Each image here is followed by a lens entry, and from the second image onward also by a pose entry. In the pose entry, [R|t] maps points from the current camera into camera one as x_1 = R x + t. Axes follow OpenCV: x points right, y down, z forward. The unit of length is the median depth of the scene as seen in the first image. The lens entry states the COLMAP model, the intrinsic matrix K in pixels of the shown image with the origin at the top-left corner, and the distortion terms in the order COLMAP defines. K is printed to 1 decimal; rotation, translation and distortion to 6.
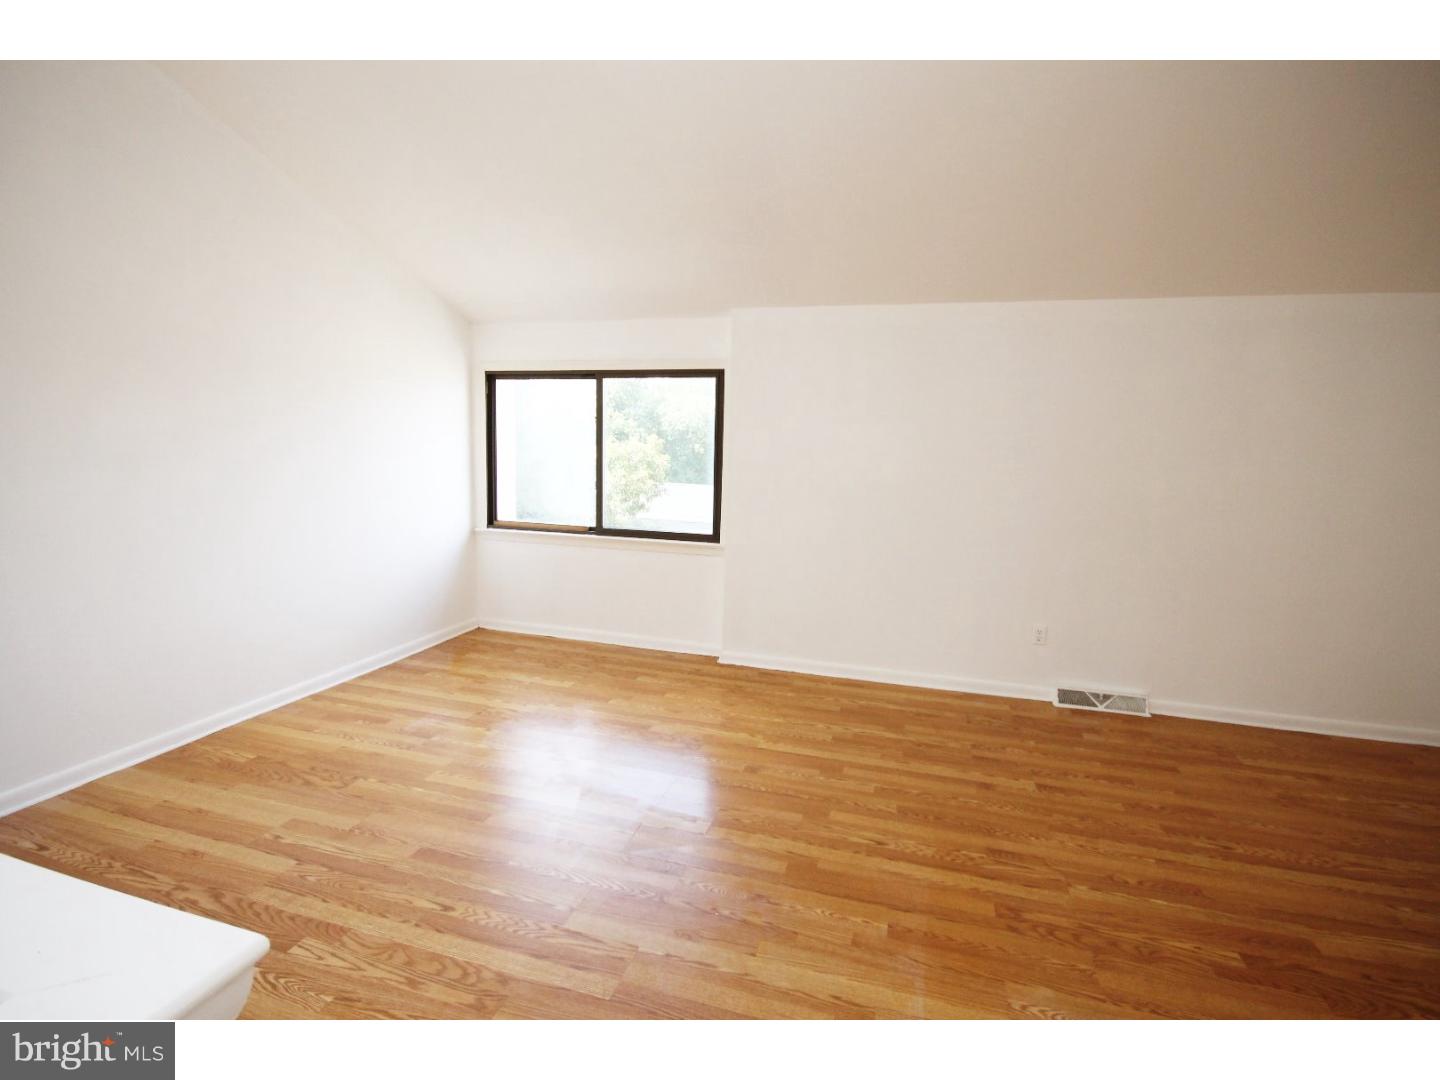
lens RADIAL K [[673.0, 0, 725.3], [0, 673.0, 542.2], [0, 0, 1]] dist [-0.002940, -0.000080]
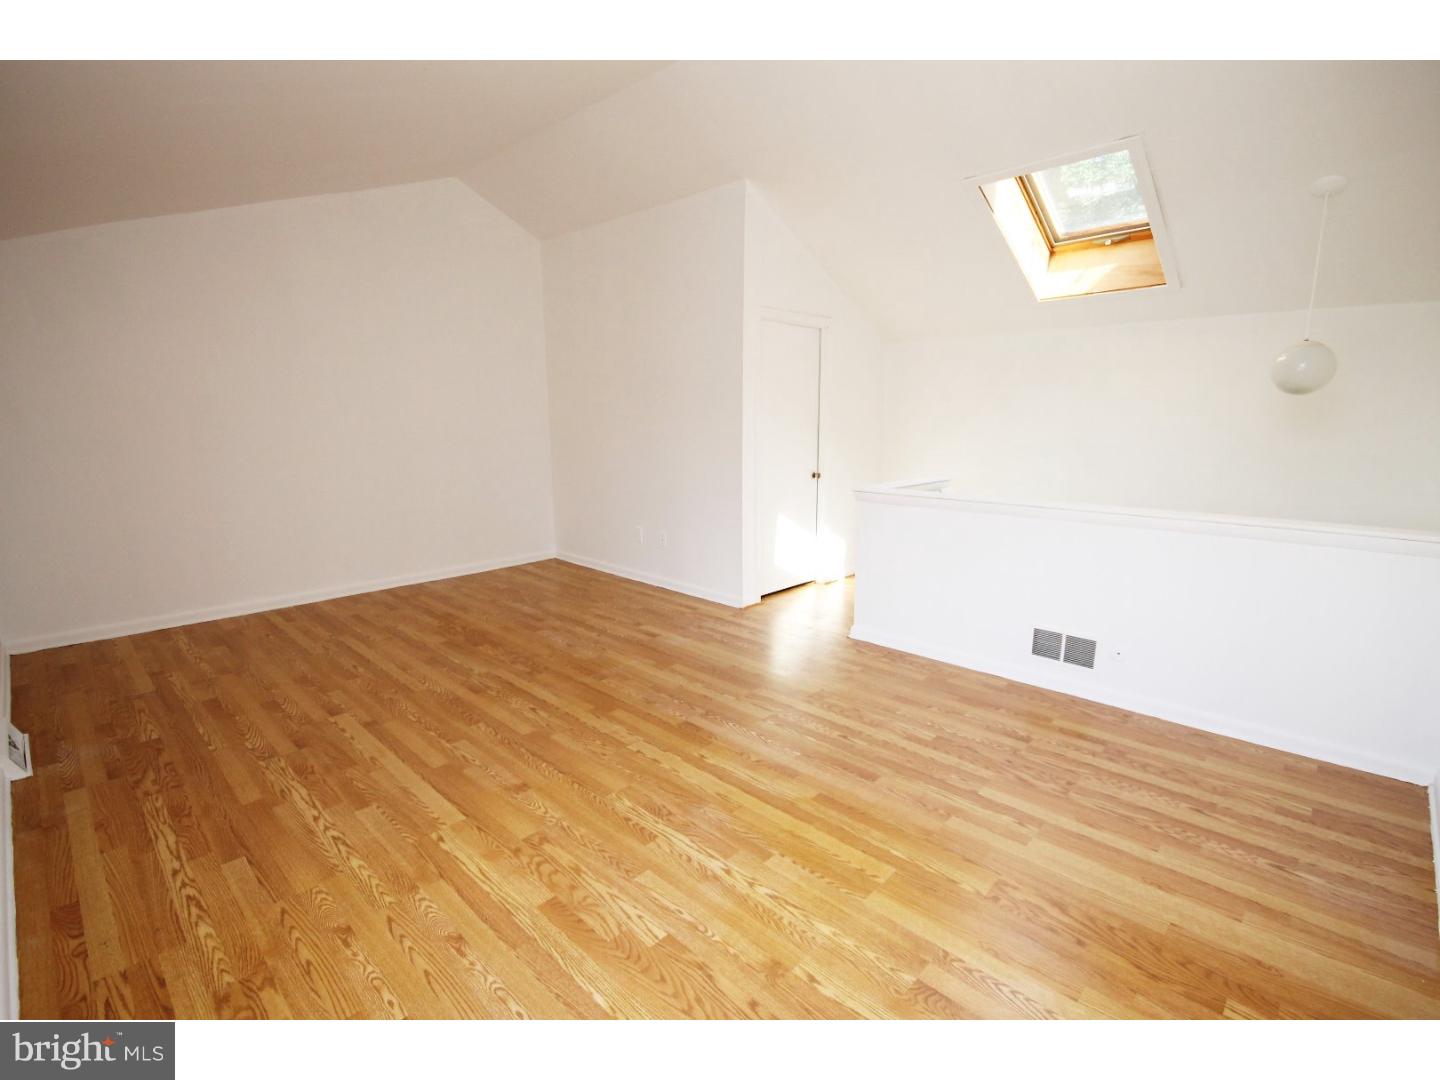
lens RADIAL K [[673.0, 0, 725.3], [0, 673.0, 542.2], [0, 0, 1]] dist [-0.002940, -0.000080]
pose [[-0.889555, -0.112728, 0.442700, -0.456617], [0.040269, 0.945954, 0.321791, -0.189707], [-0.455049, 0.304078, -0.836939, 1.285304]]
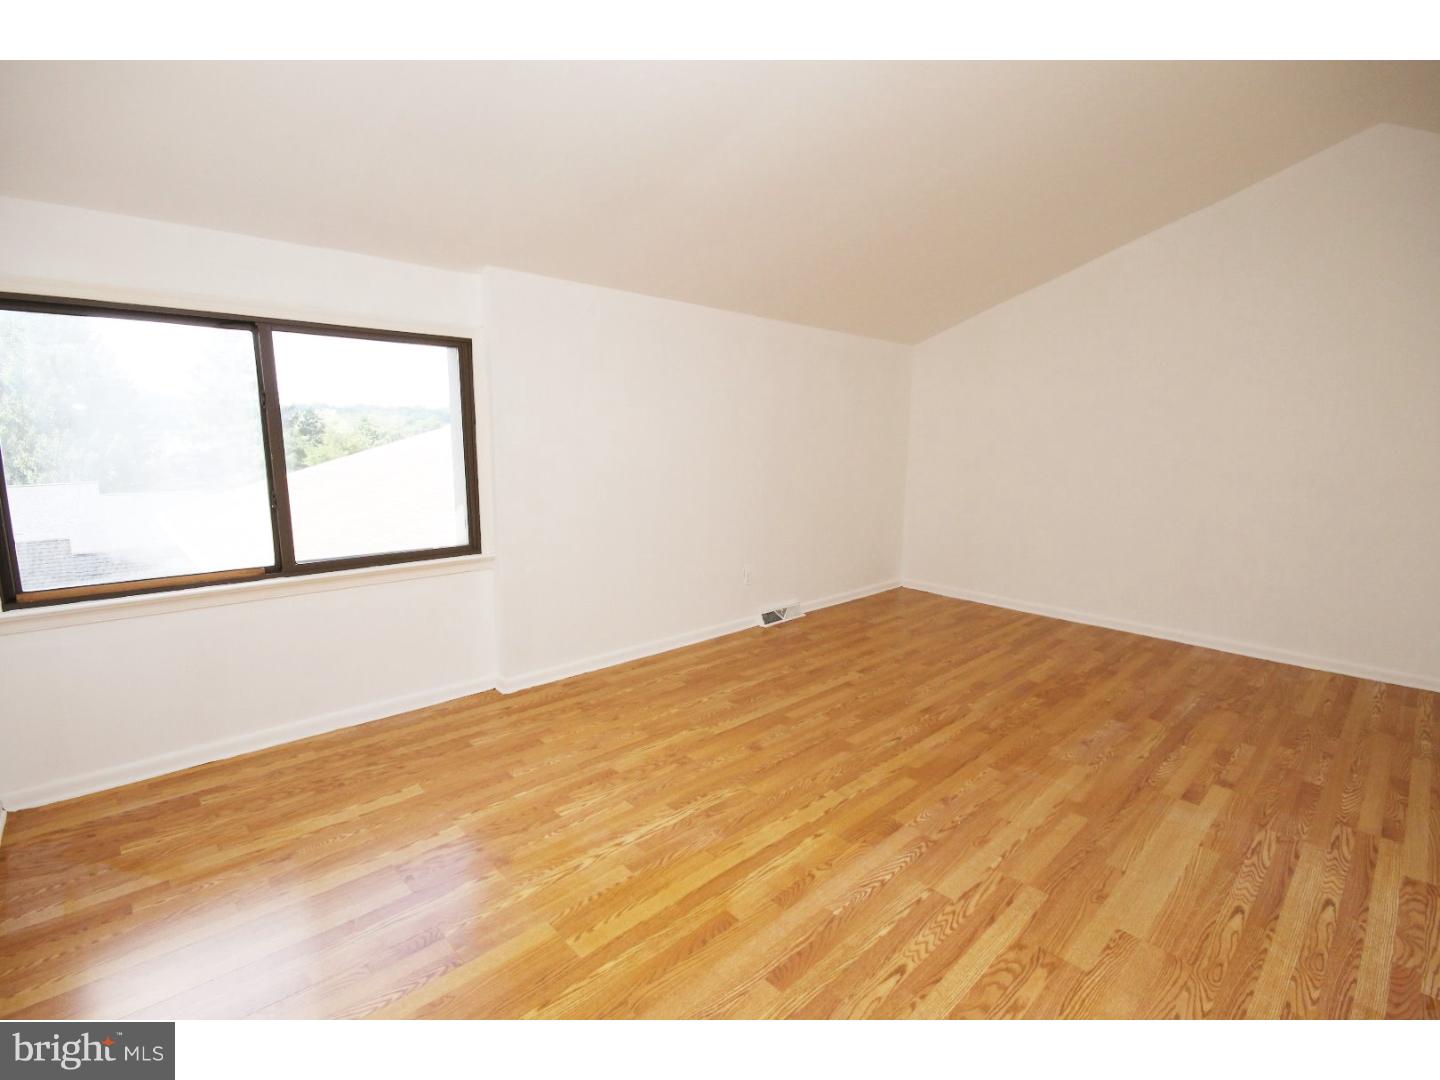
lens RADIAL K [[673.0, 0, 725.3], [0, 673.0, 542.2], [0, 0, 1]] dist [-0.002940, -0.000080]
pose [[0.500511, -0.159746, 0.850864, -0.703863], [0.122346, 0.986016, 0.113152, -0.087026], [-0.857041, 0.047466, 0.513057, 0.417133]]
